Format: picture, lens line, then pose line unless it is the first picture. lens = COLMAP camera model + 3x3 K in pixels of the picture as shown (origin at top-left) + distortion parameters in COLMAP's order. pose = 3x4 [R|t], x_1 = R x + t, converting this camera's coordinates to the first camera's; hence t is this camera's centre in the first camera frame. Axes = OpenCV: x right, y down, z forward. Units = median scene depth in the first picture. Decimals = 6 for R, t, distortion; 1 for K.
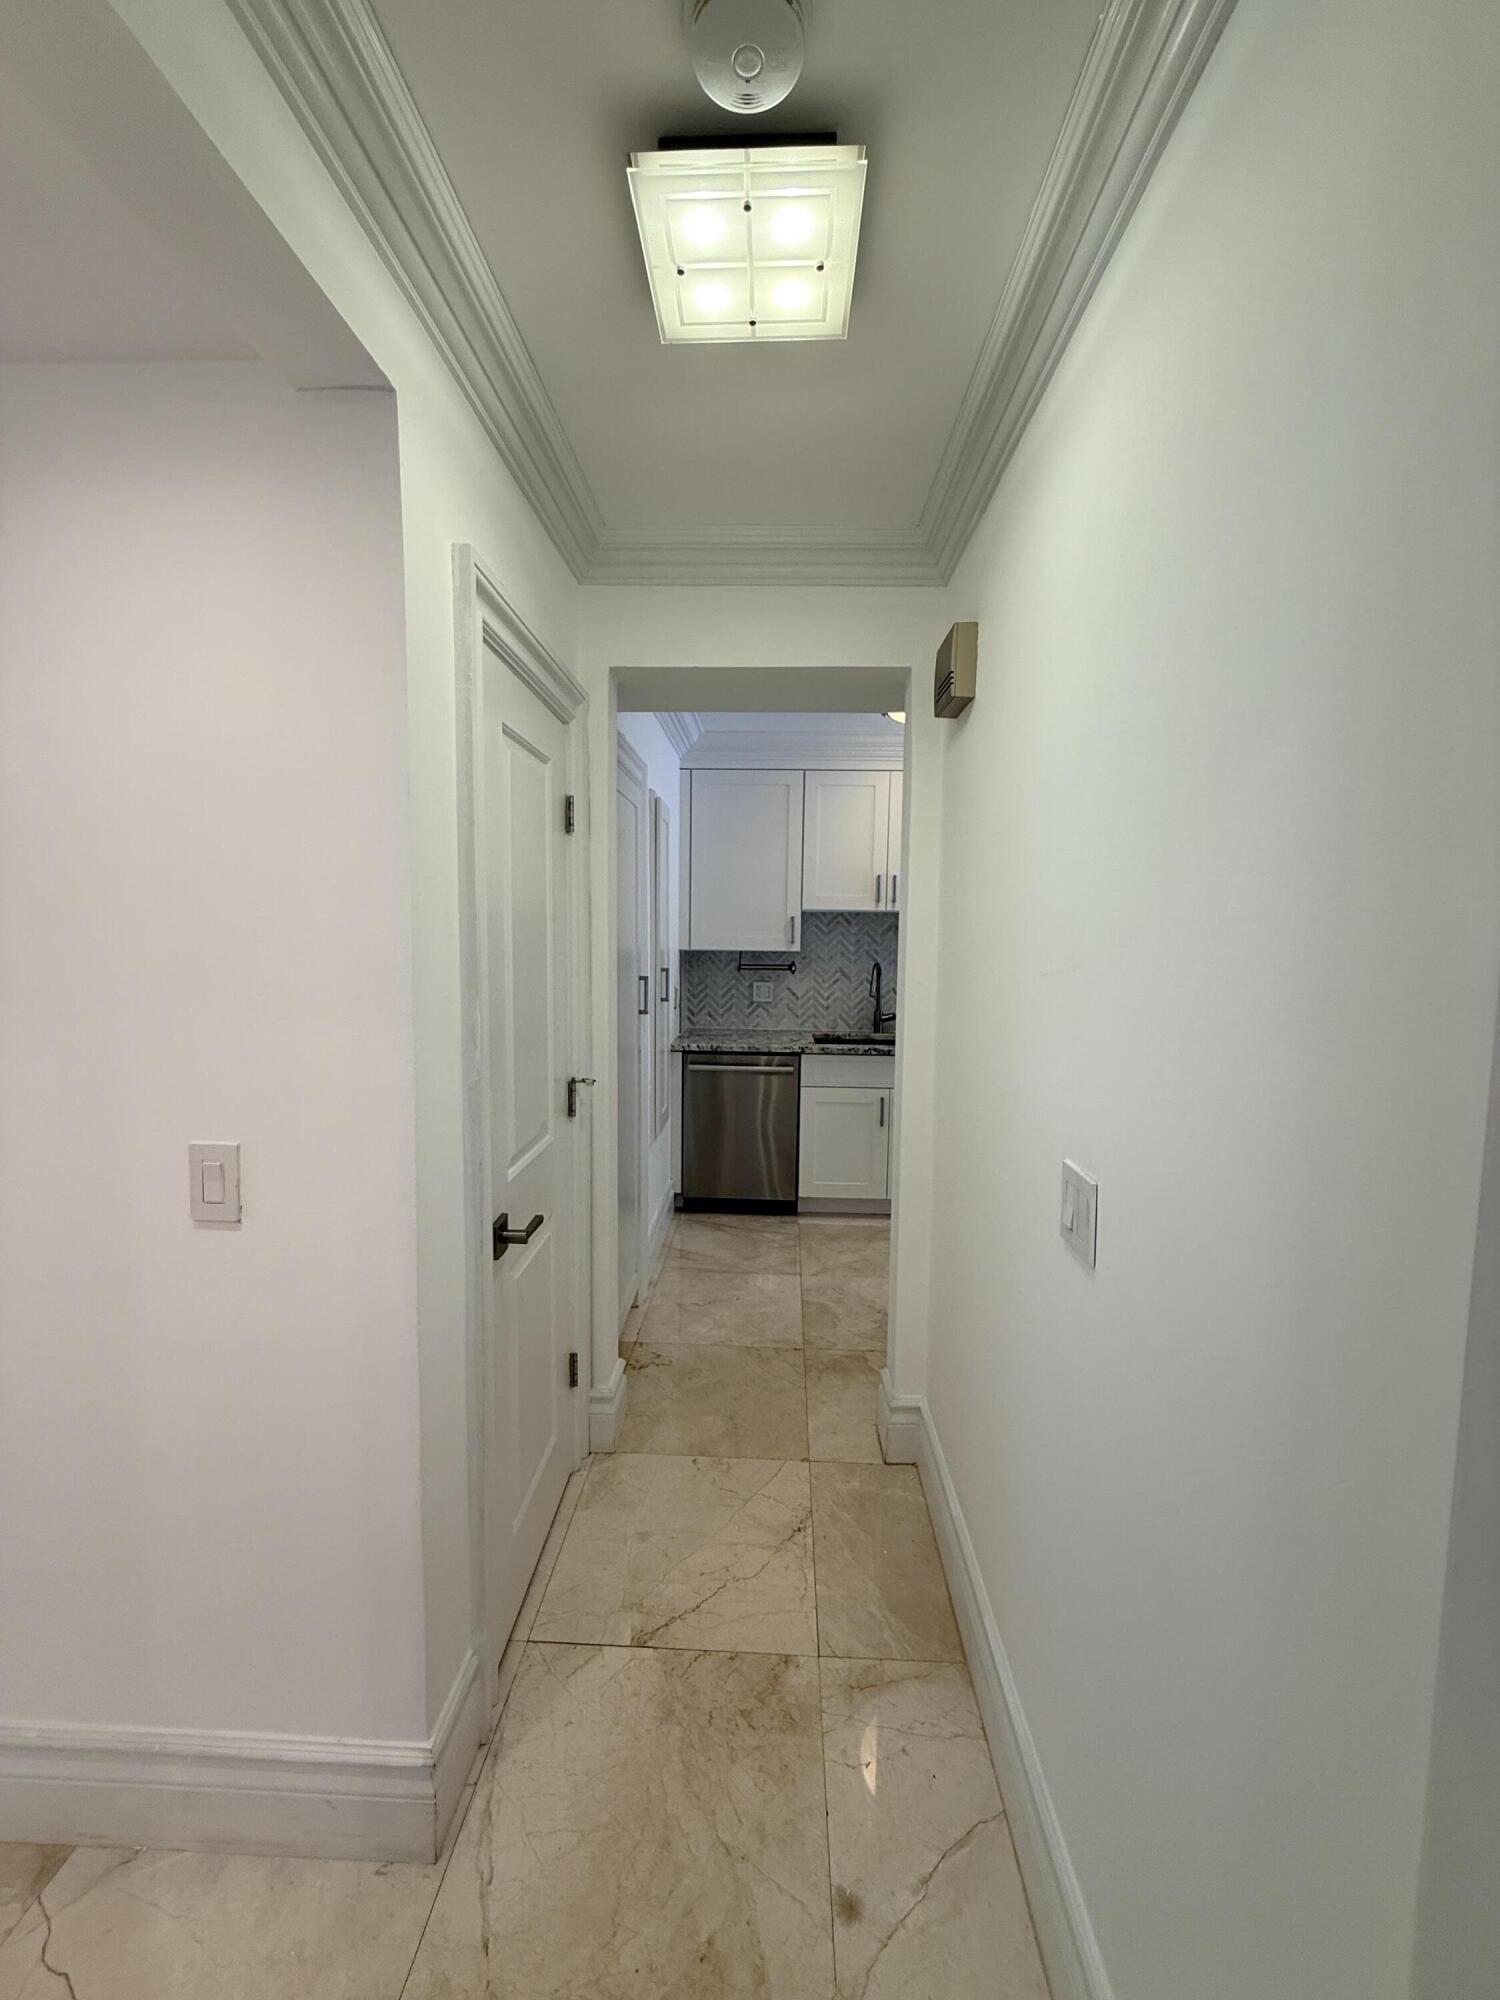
lens RADIAL K [[798.3, 0, 754.3], [0, 798.3, 990.0], [0, 0, 1]] dist [-0.001965, 0.000810]
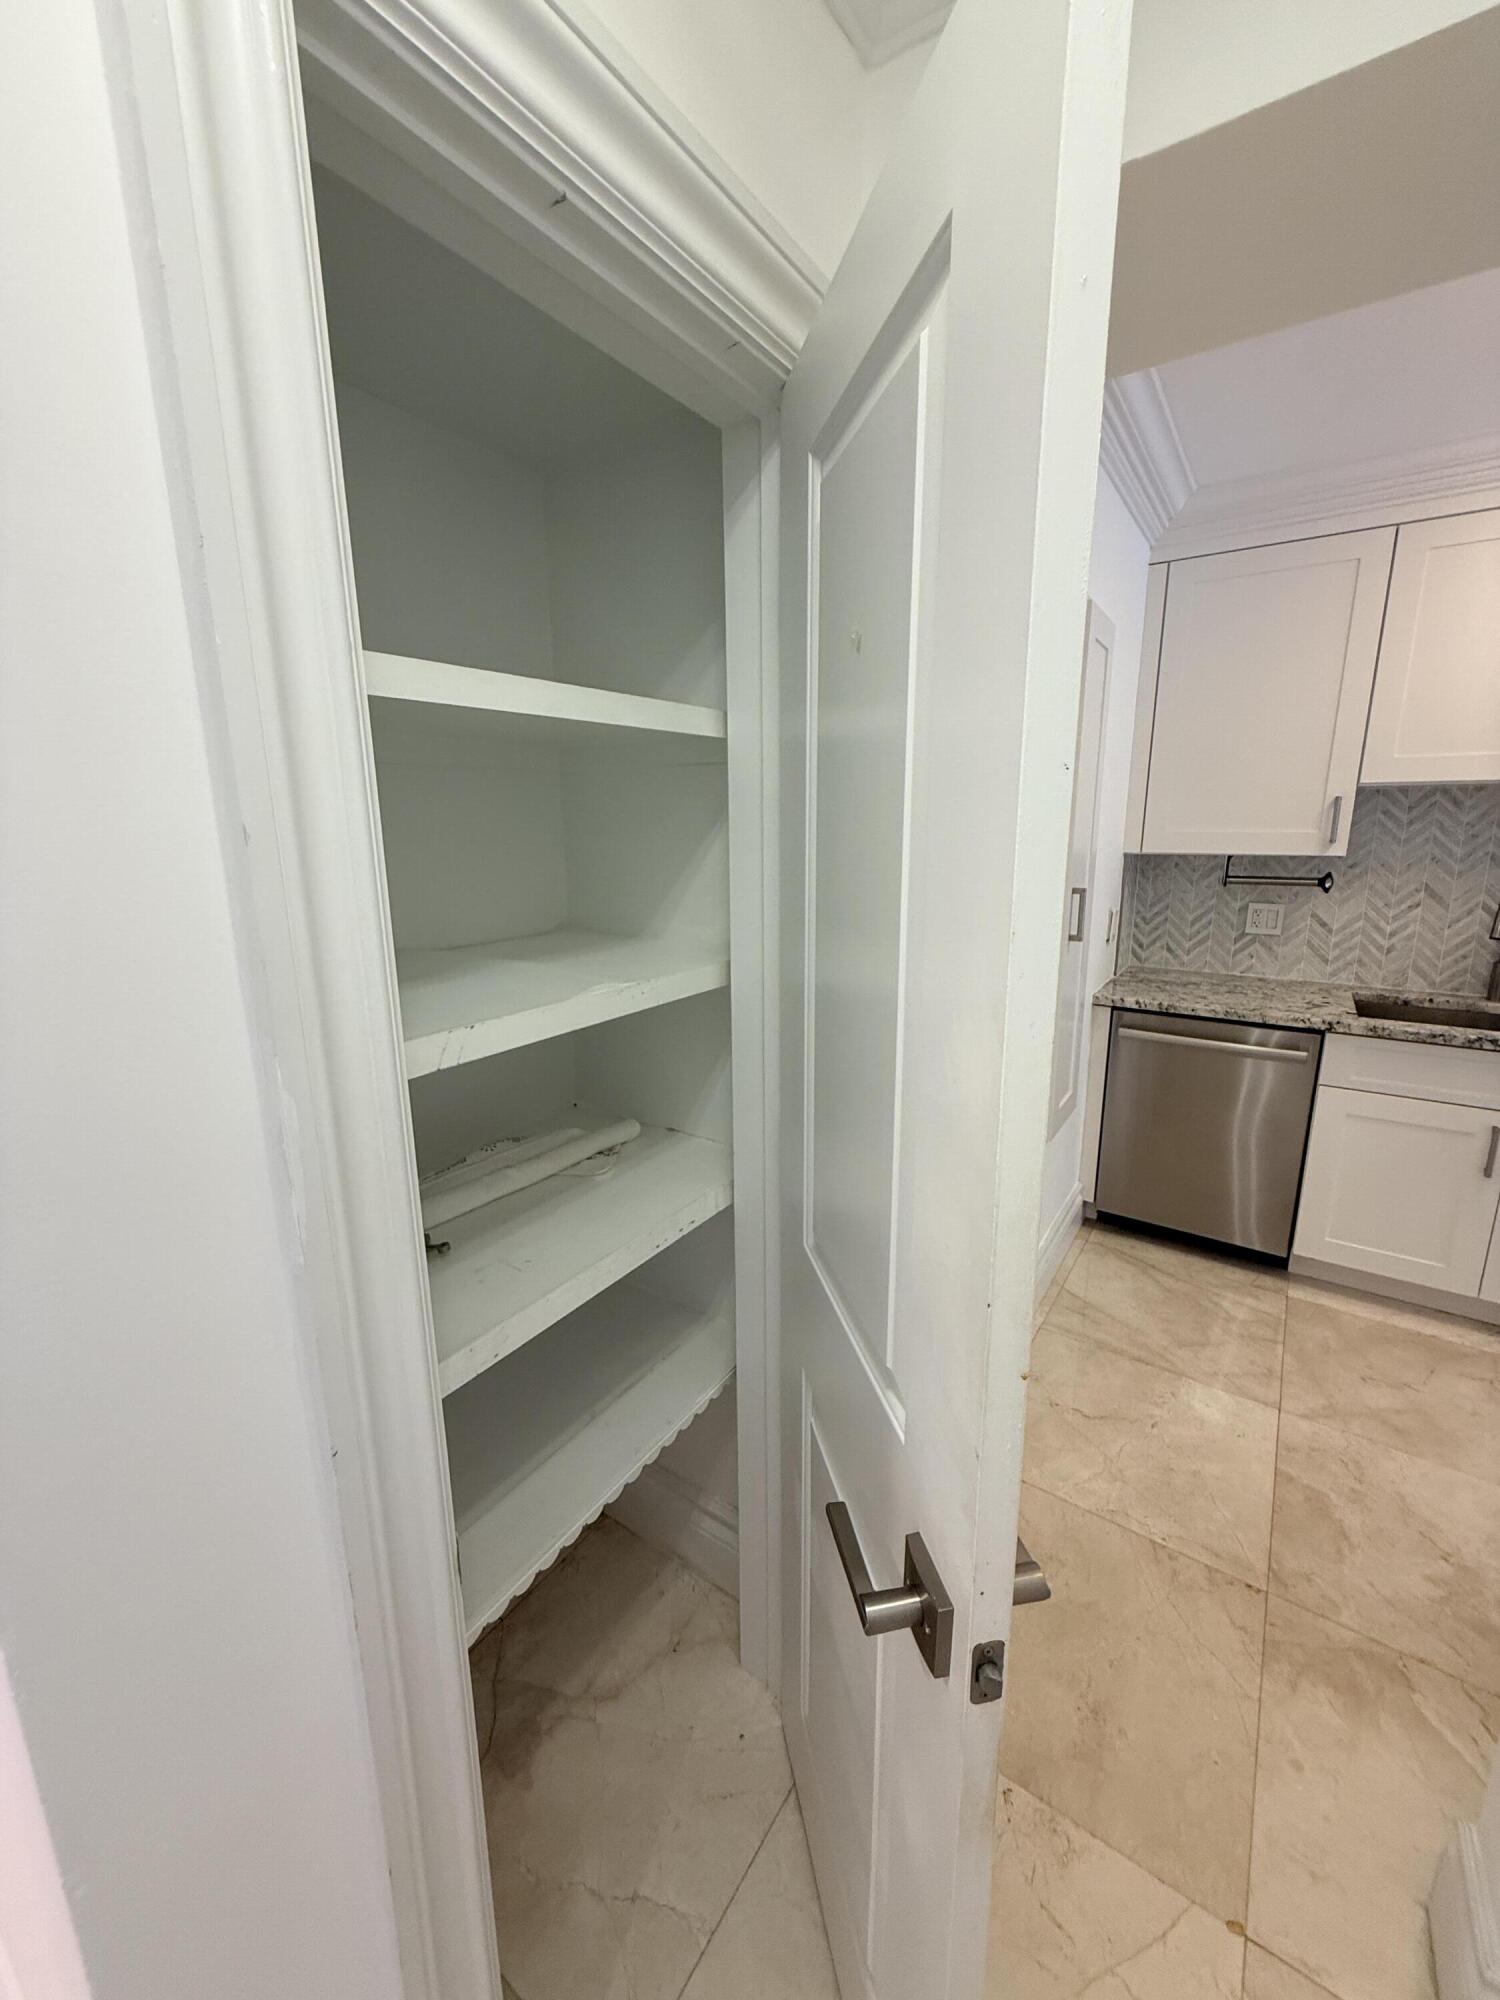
lens RADIAL K [[798.3, 0, 748.4], [0, 798.3, 996.0], [0, 0, 1]] dist [-0.001965, 0.000810]
pose [[0.842180, 0.096832, -0.530430, 0.008266], [-0.019917, 0.988658, 0.148860, -0.026339], [0.538828, -0.114802, 0.834556, 0.267250]]
